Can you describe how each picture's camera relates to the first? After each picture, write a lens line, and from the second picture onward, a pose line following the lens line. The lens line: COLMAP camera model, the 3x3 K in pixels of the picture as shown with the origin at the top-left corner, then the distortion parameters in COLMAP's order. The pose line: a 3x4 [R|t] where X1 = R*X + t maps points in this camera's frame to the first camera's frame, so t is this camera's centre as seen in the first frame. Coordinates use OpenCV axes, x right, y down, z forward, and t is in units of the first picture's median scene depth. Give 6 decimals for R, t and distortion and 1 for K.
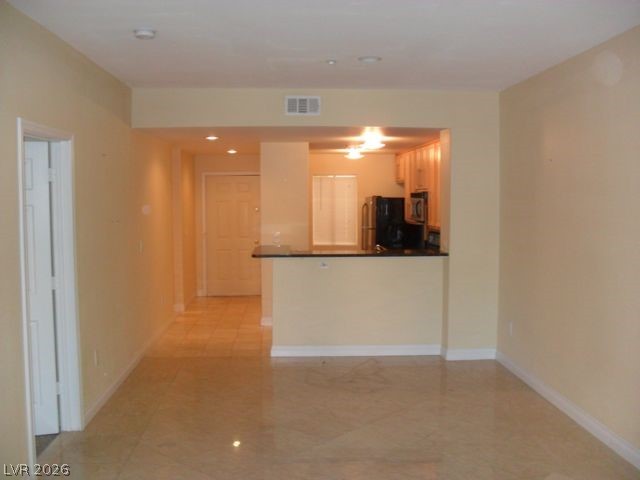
lens RADIAL K [[667.1, 0, 320.0], [0, 667.1, 240.0], [0, 0, 1]] dist [-0.206238, 0.260349]
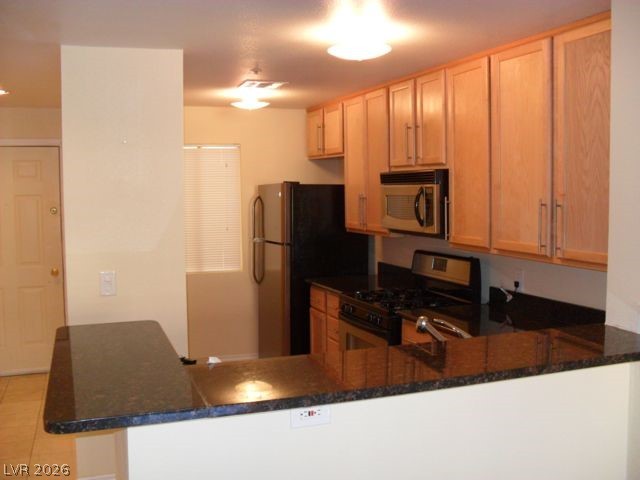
lens RADIAL K [[667.1, 0, 320.0], [0, 667.1, 240.0], [0, 0, 1]] dist [-0.206238, 0.260349]
pose [[0.956033, -0.028017, 0.291917, -0.060793], [0.024354, 0.999572, 0.016178, -0.035963], [-0.292246, -0.008357, 0.956307, 0.623880]]
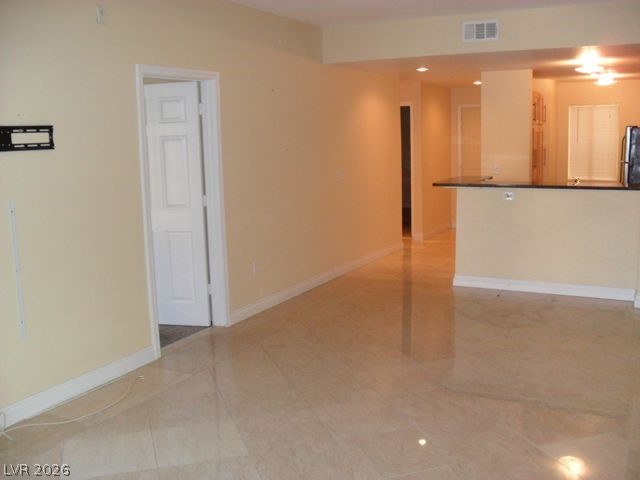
lens RADIAL K [[667.1, 0, 320.0], [0, 667.1, 240.0], [0, 0, 1]] dist [-0.206238, 0.260349]
pose [[0.861418, 0.059969, -0.504344, 0.217967], [-0.011549, 0.995061, 0.098592, 0.008608], [0.507765, -0.079104, 0.857856, 0.032287]]
